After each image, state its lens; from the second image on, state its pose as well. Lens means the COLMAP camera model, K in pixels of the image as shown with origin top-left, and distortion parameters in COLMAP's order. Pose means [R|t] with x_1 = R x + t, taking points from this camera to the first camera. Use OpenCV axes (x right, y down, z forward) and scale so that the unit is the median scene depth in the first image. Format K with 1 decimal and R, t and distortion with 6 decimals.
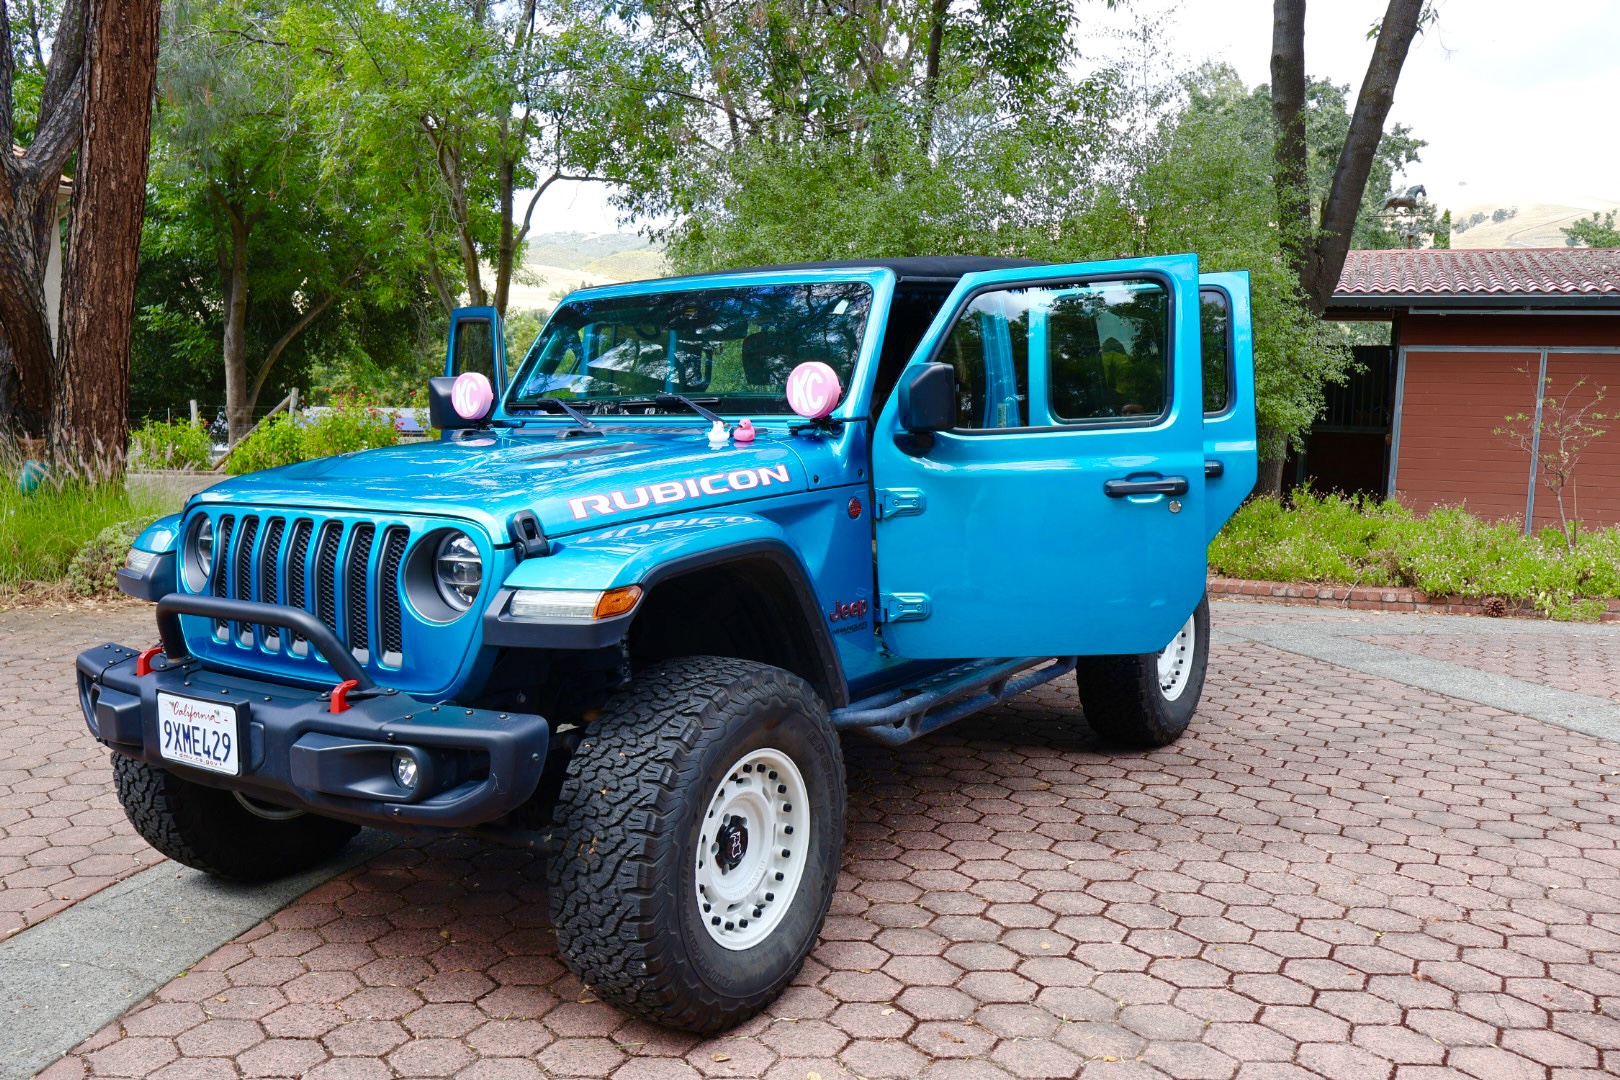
lens RADIAL K [[1348.3, 0, 811.5], [0, 1348.3, 537.3], [0, 0, 1]] dist [-0.005834, 0.011861]
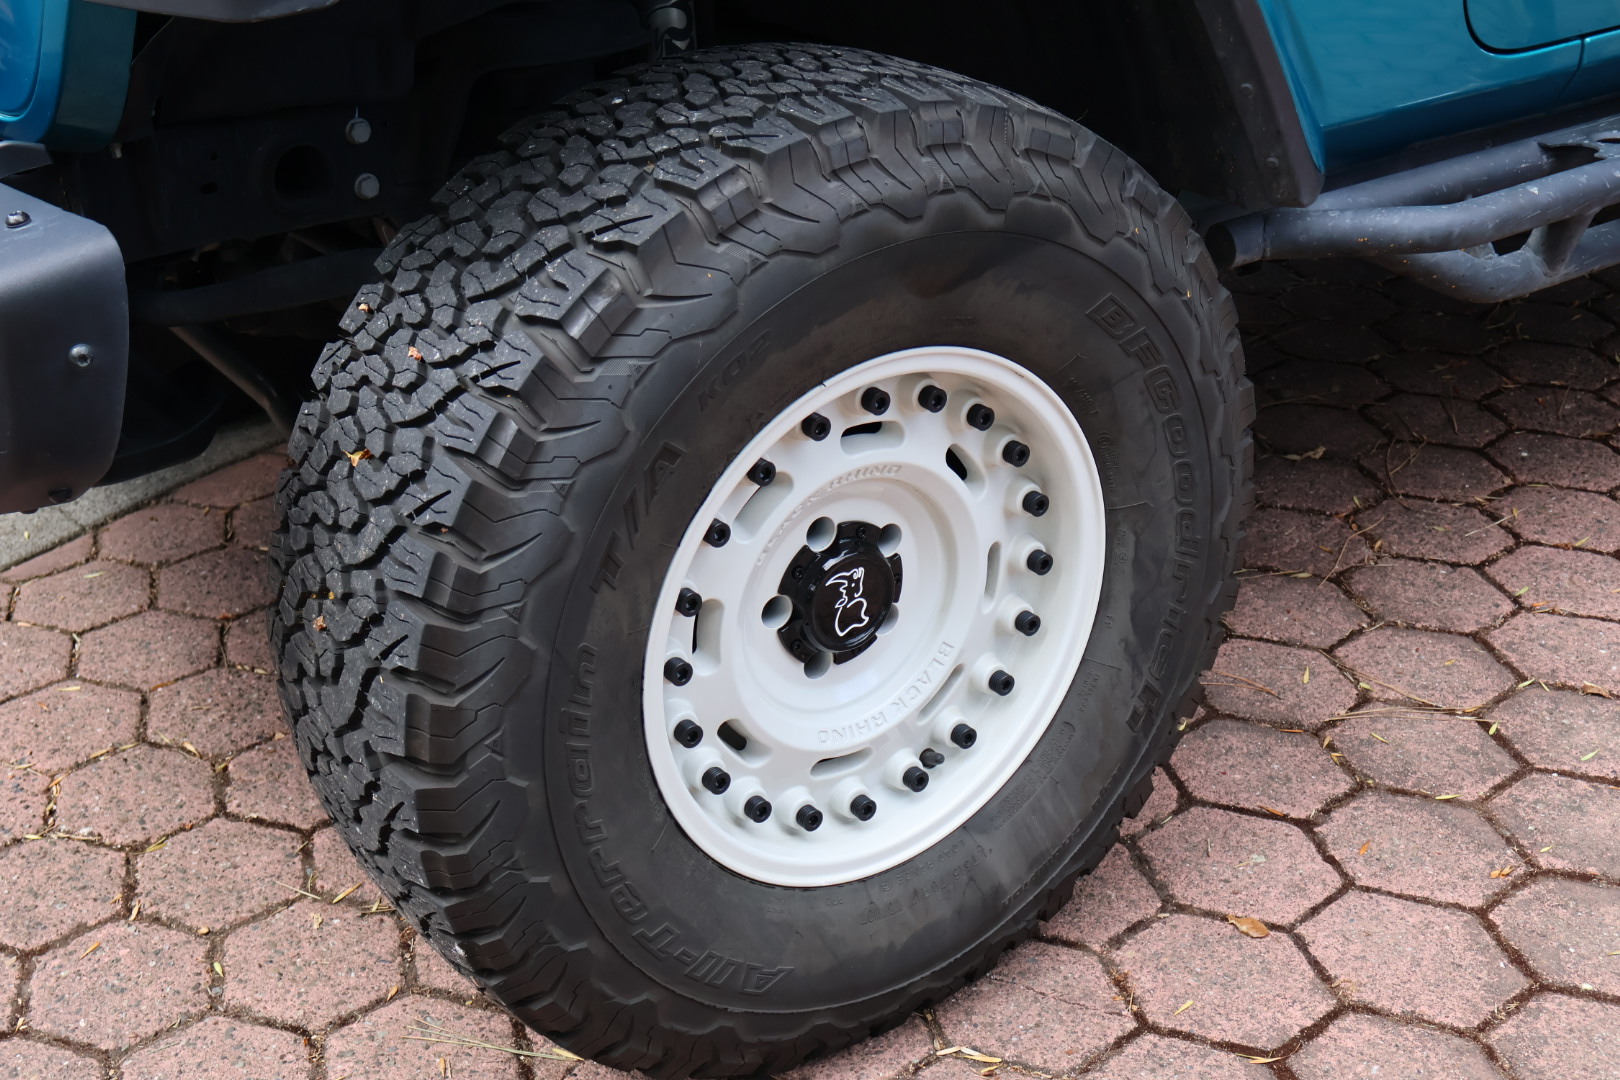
lens RADIAL K [[2070.6, 0, 807.6], [0, 2070.6, 536.5], [0, 0, 1]] dist [-0.004055, 0.000000]
pose [[0.927723, 0.138554, -0.346601, 0.114715], [-0.008222, 0.935917, 0.352126, 0.022011], [0.373178, -0.323825, 0.869411, 0.517732]]
